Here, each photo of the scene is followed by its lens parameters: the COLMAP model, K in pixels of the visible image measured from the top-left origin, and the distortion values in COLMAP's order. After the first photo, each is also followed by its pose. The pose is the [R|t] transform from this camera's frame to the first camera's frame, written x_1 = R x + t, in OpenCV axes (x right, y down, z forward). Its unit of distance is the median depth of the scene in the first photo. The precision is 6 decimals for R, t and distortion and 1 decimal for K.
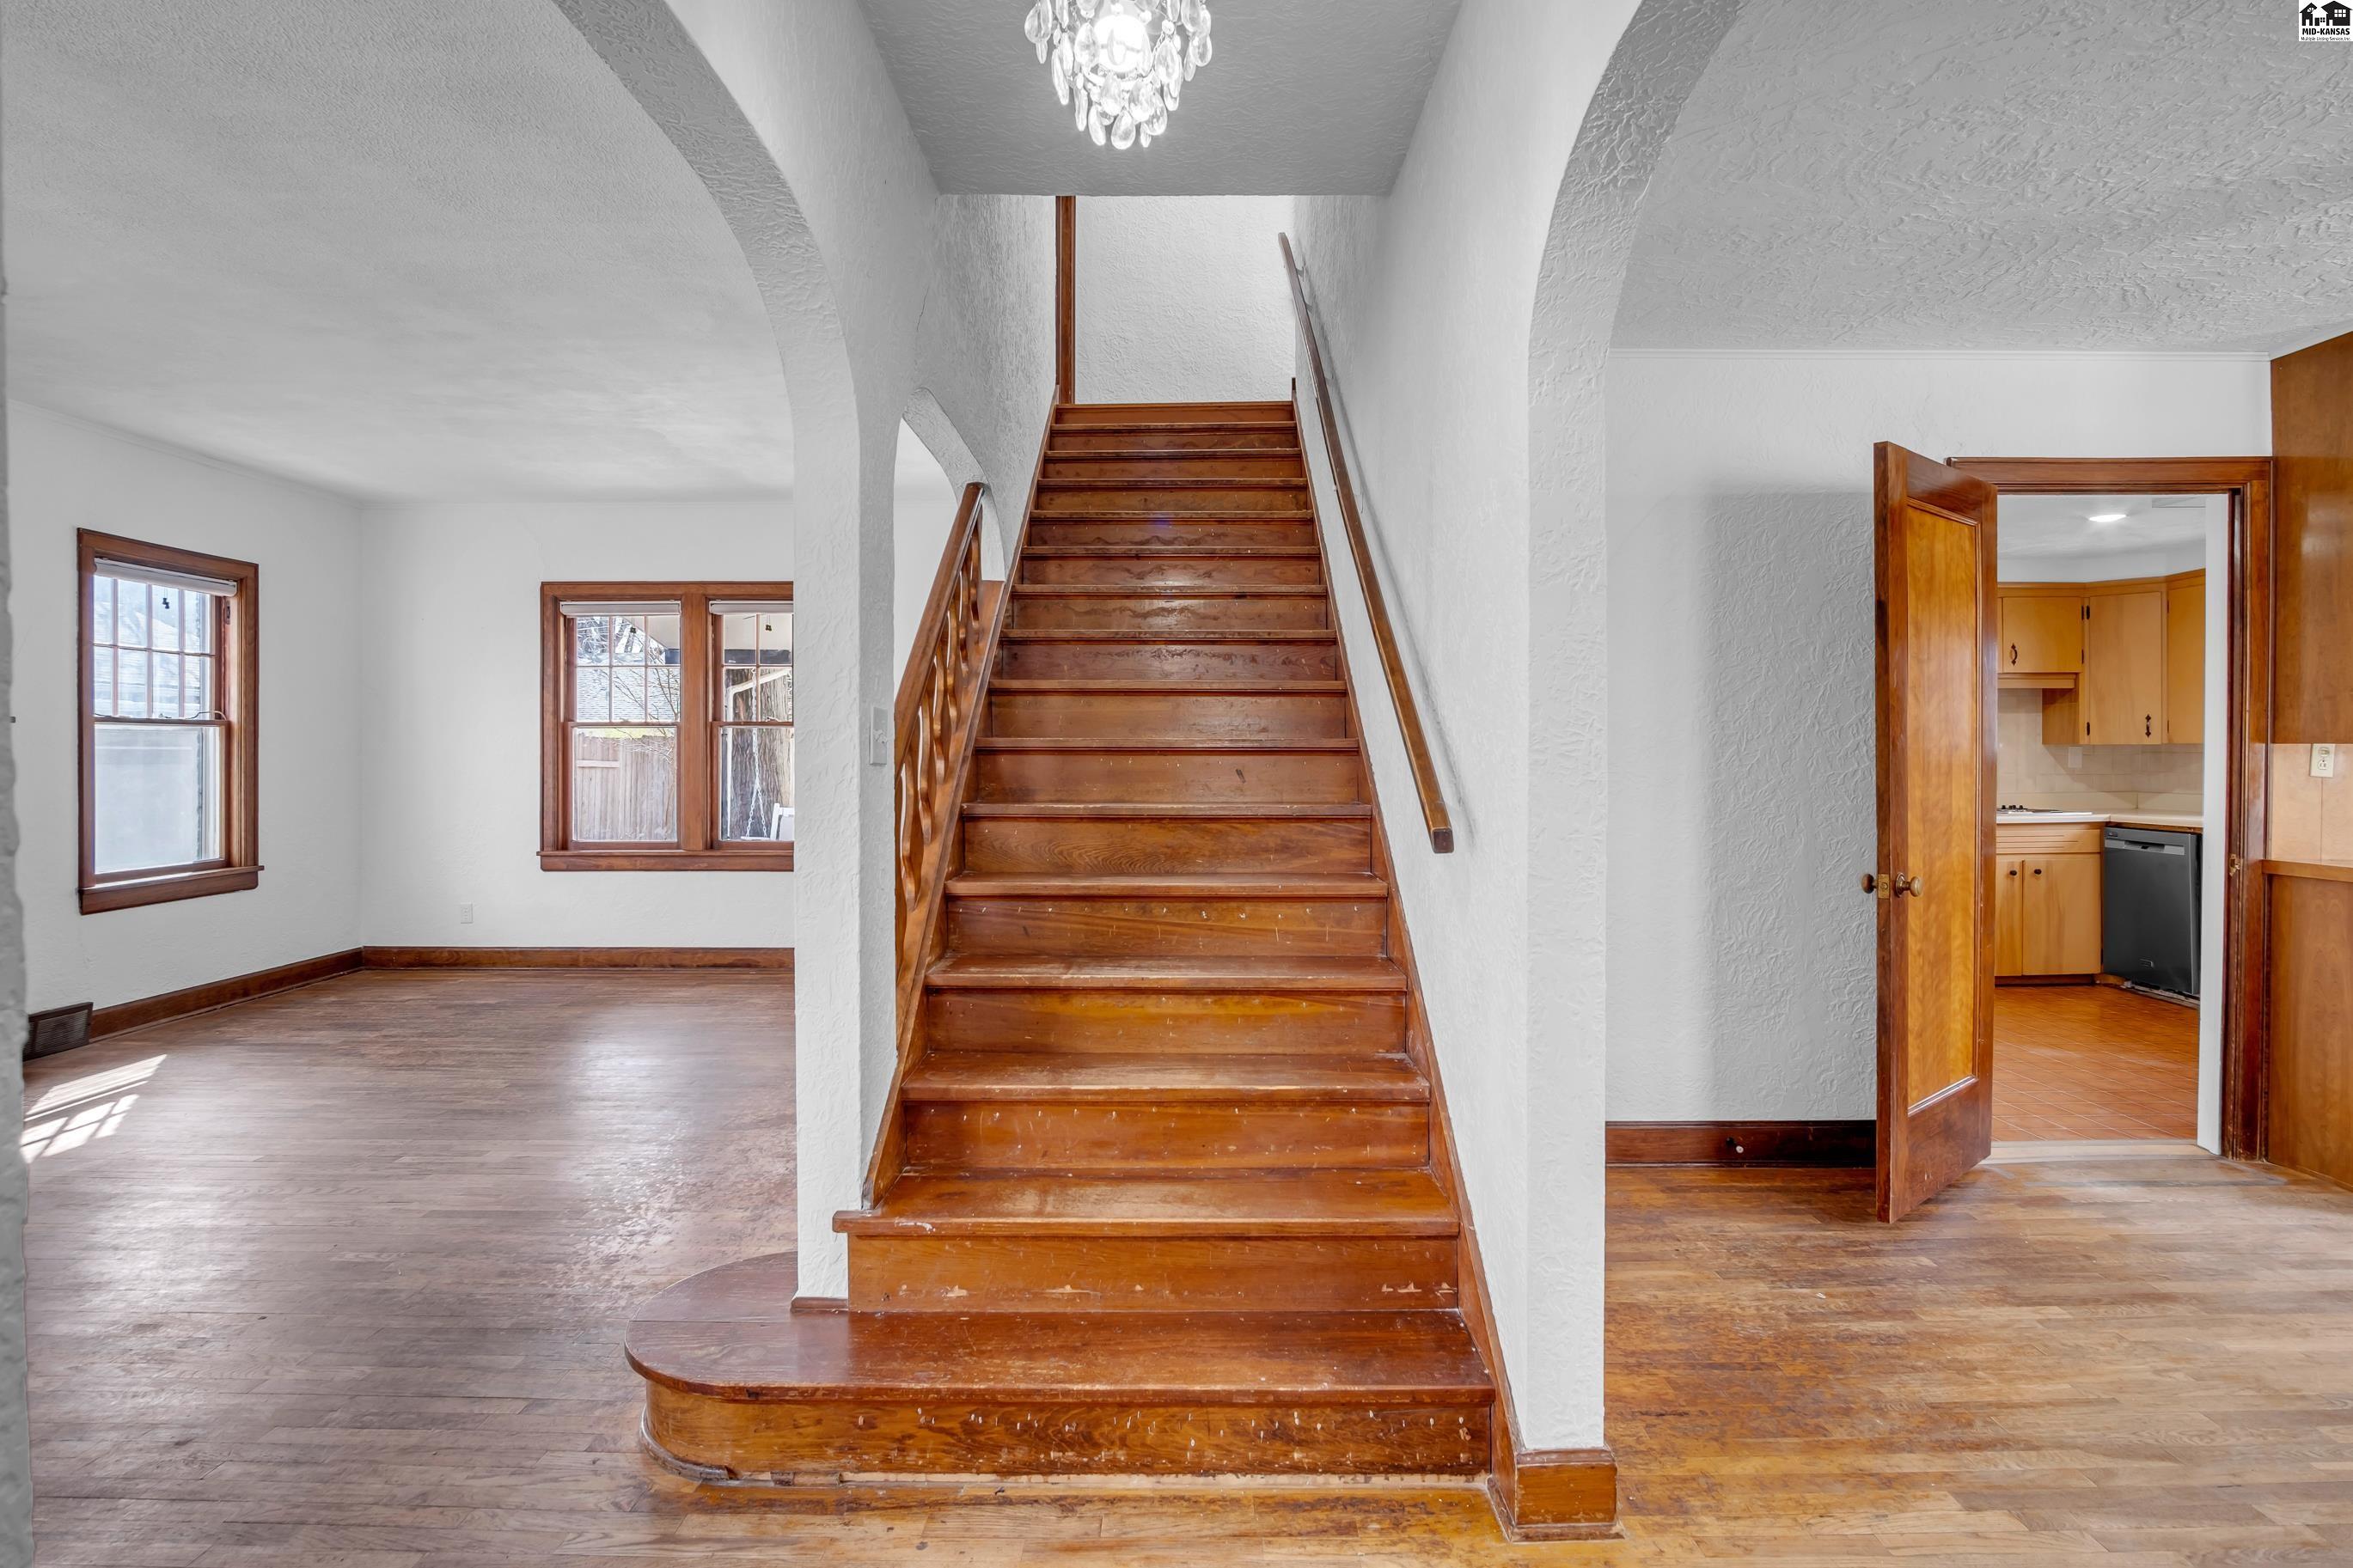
lens RADIAL K [[1279.9, 0, 1190.5], [0, 1279.9, 743.0], [0, 0, 1]] dist [-0.029275, 0.008890]
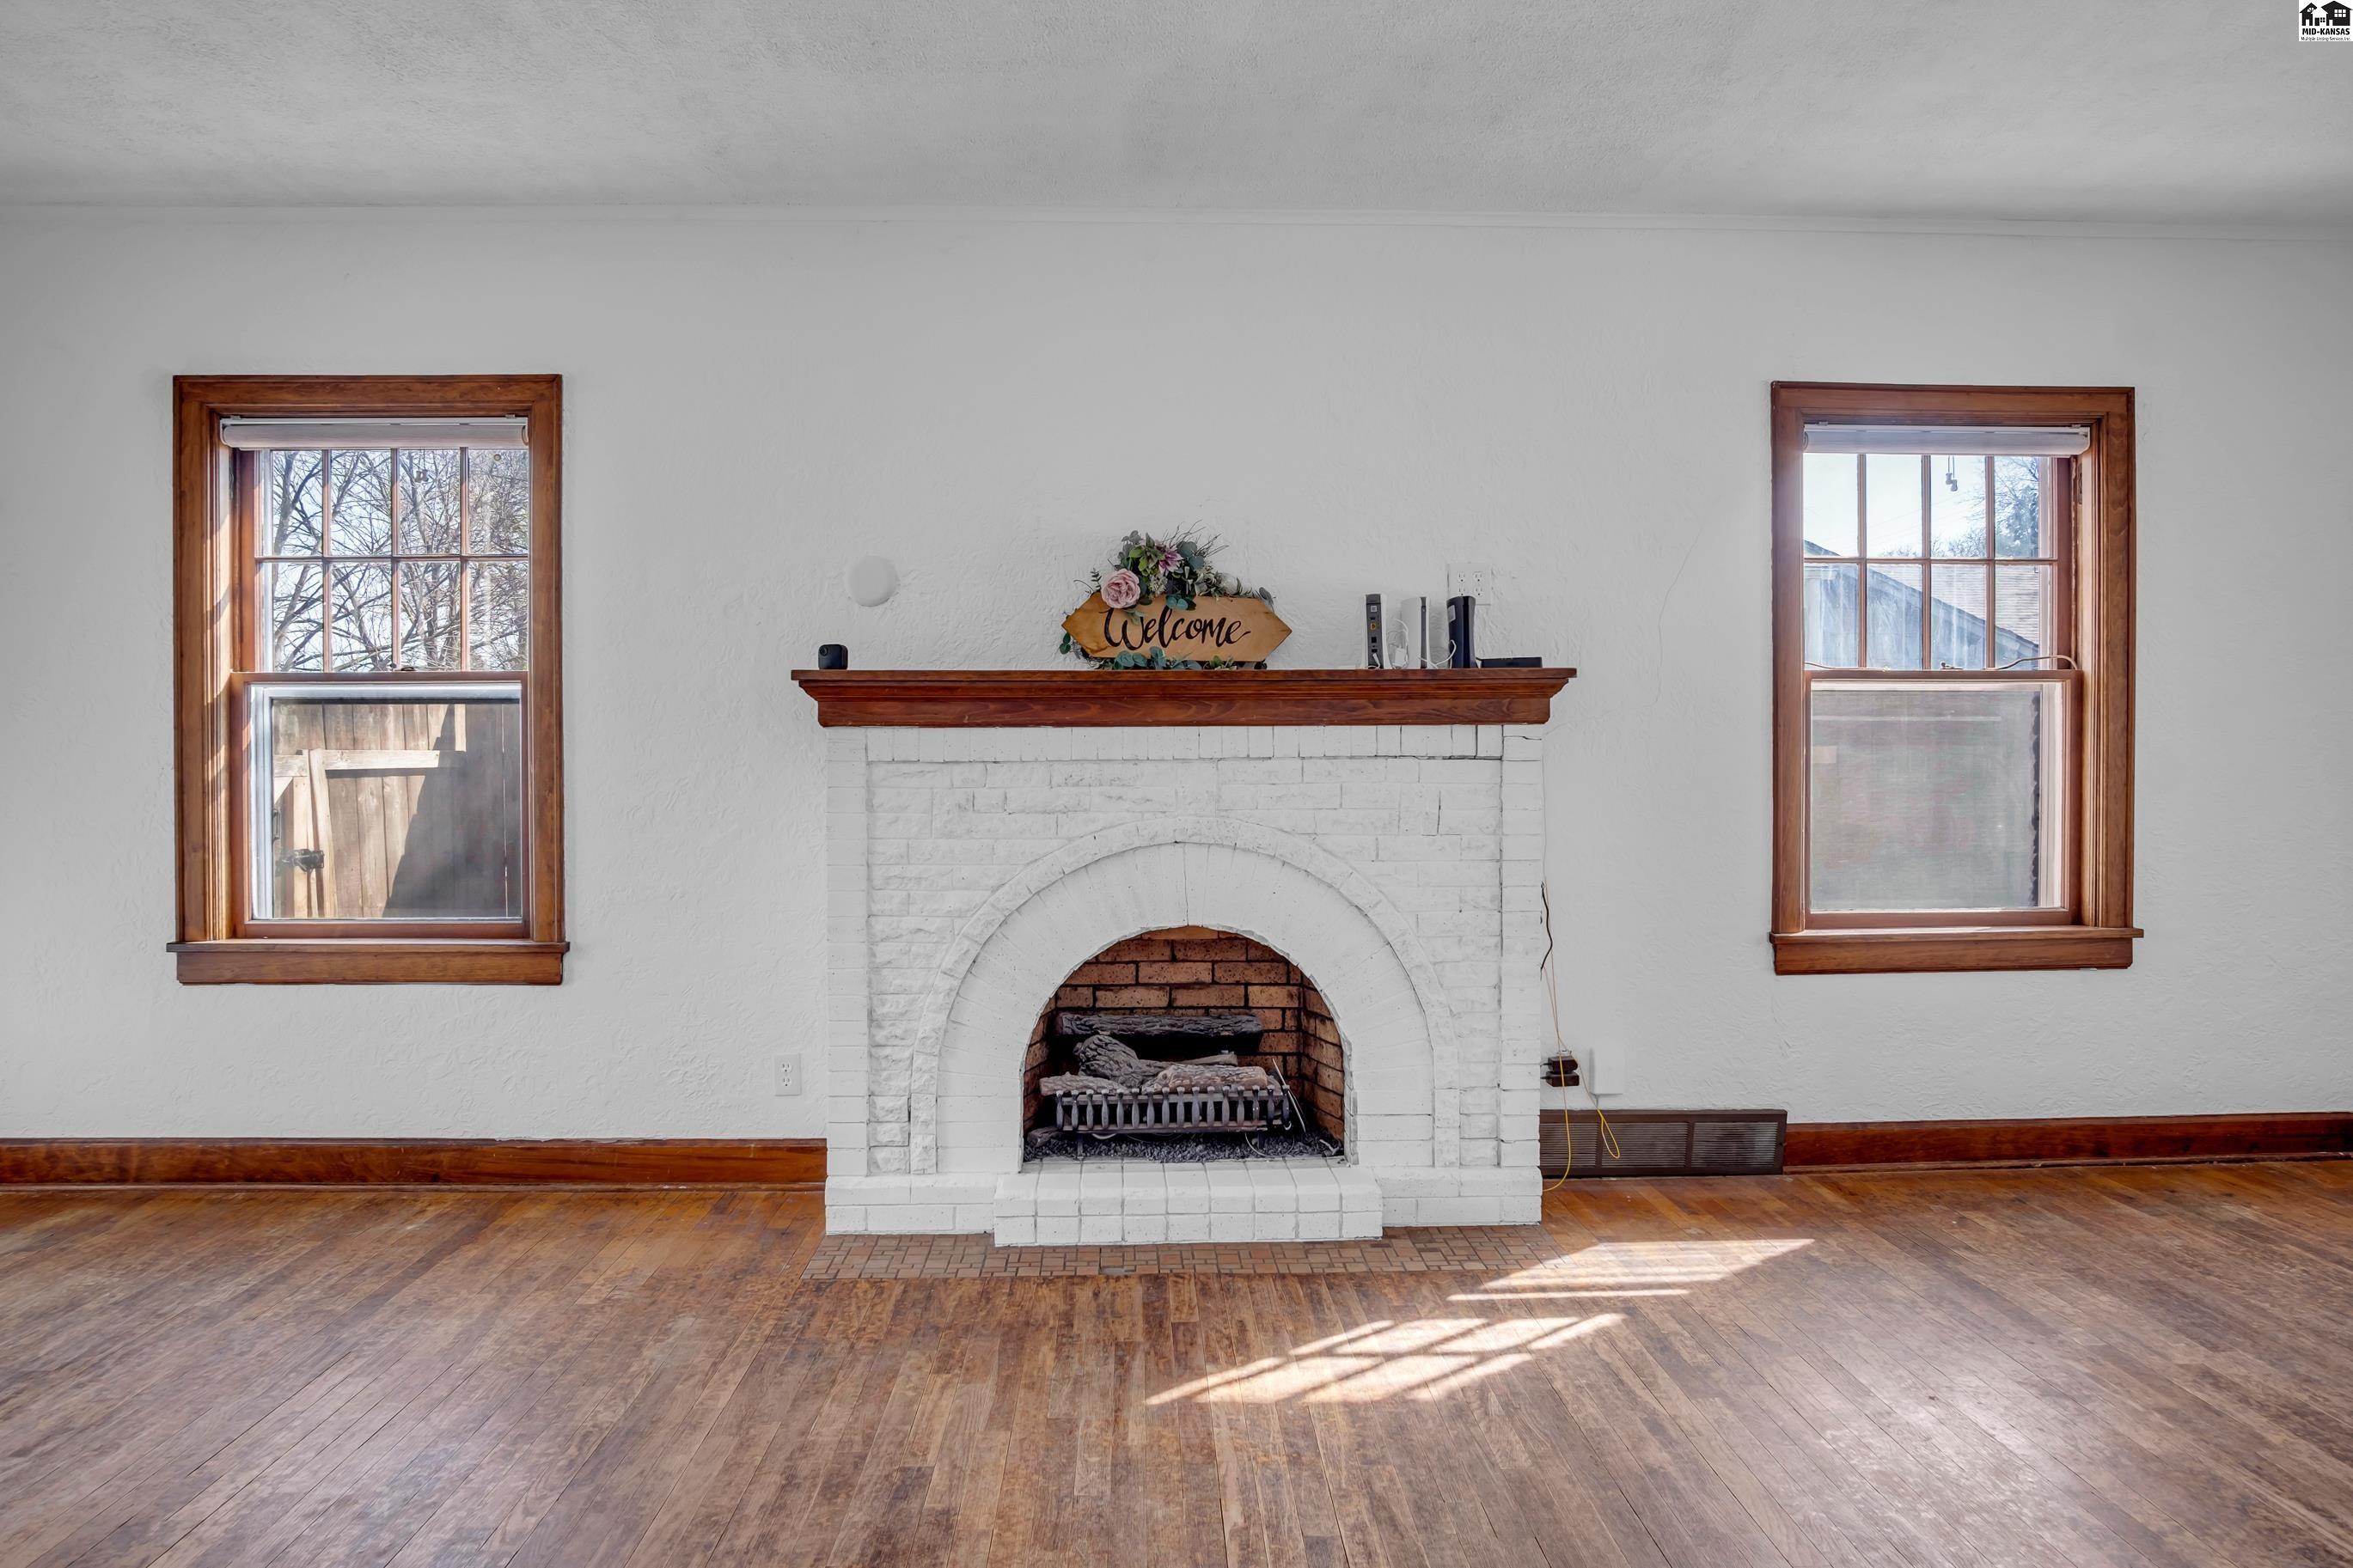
lens RADIAL K [[1270.5, 0, 1142.8], [0, 1270.5, 764.6], [0, 0, 1]] dist [-0.027415, -0.000327]
pose [[0.022718, 0.005560, -0.999726, -0.225786], [0.007339, 0.999957, 0.005728, 0.021297], [0.999715, -0.007467, 0.022676, 0.627464]]
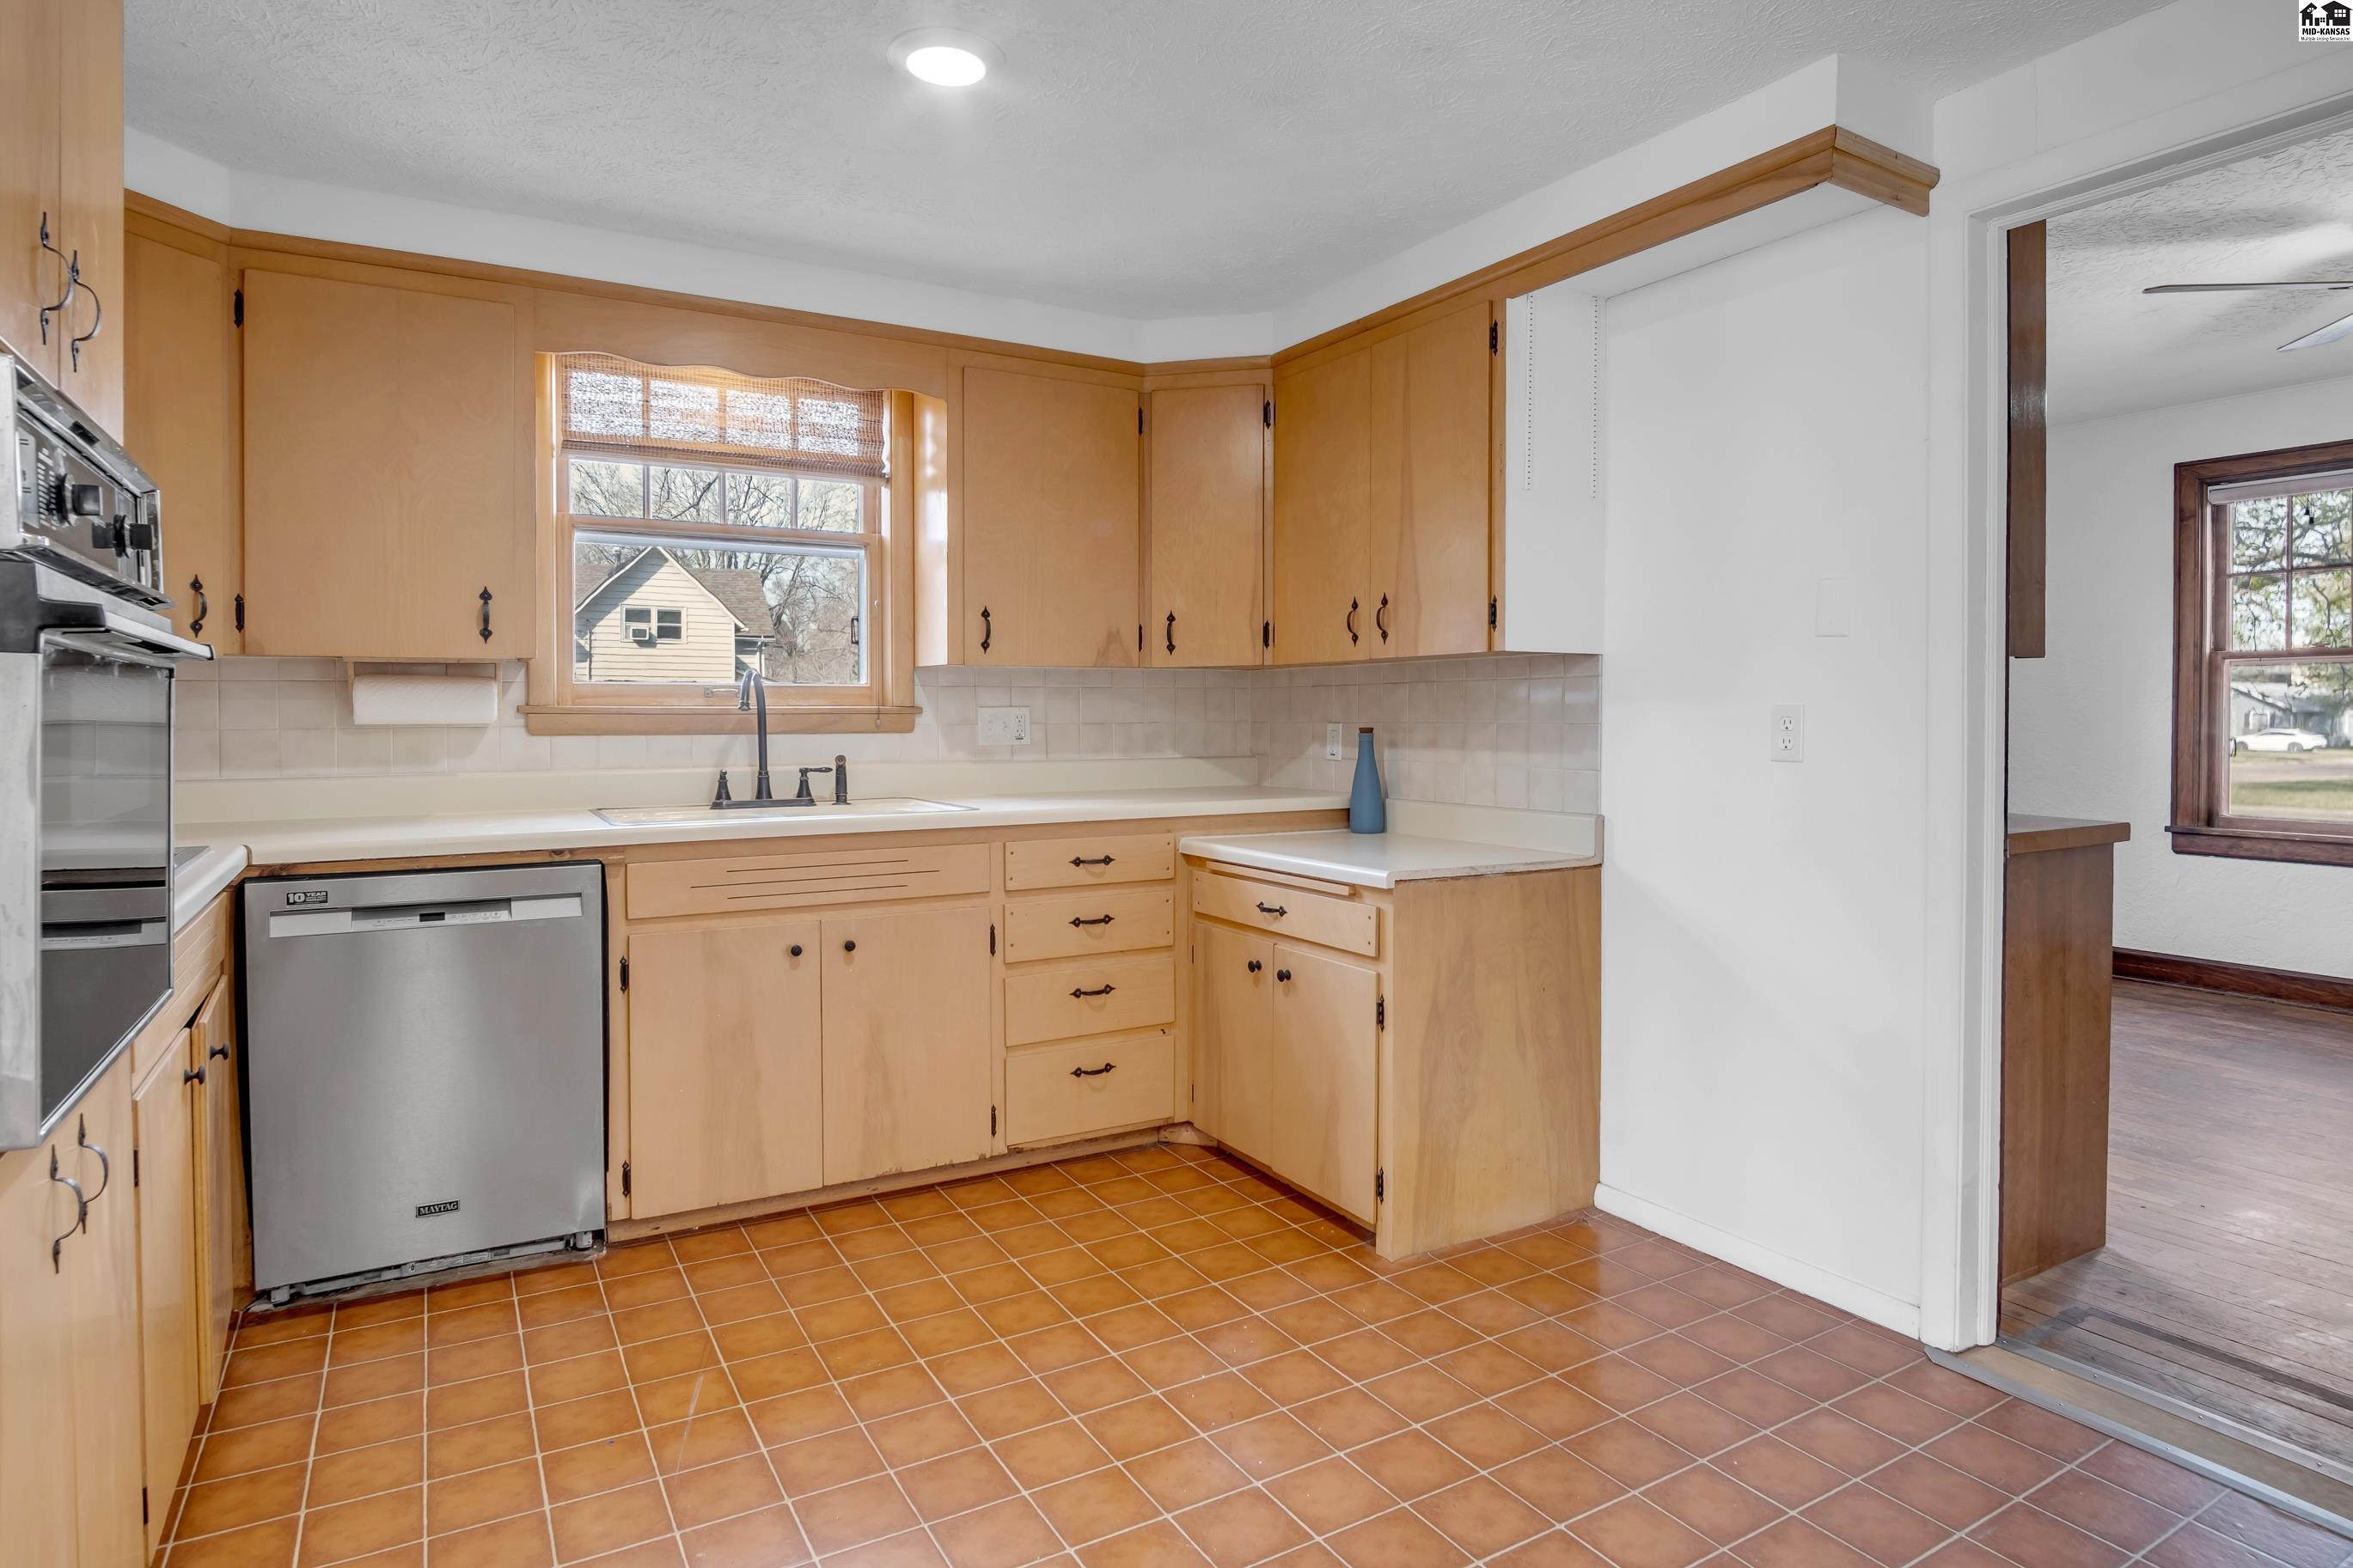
lens RADIAL K [[1264.0, 0, 1174.3], [0, 1264.0, 727.5], [0, 0, 1]] dist [-0.018429, 0.000331]
pose [[-0.470678, -0.006134, 0.882284, 0.336113], [0.001110, 0.999971, 0.007544, 0.023843], [-0.882305, 0.004530, -0.470657, 1.069263]]
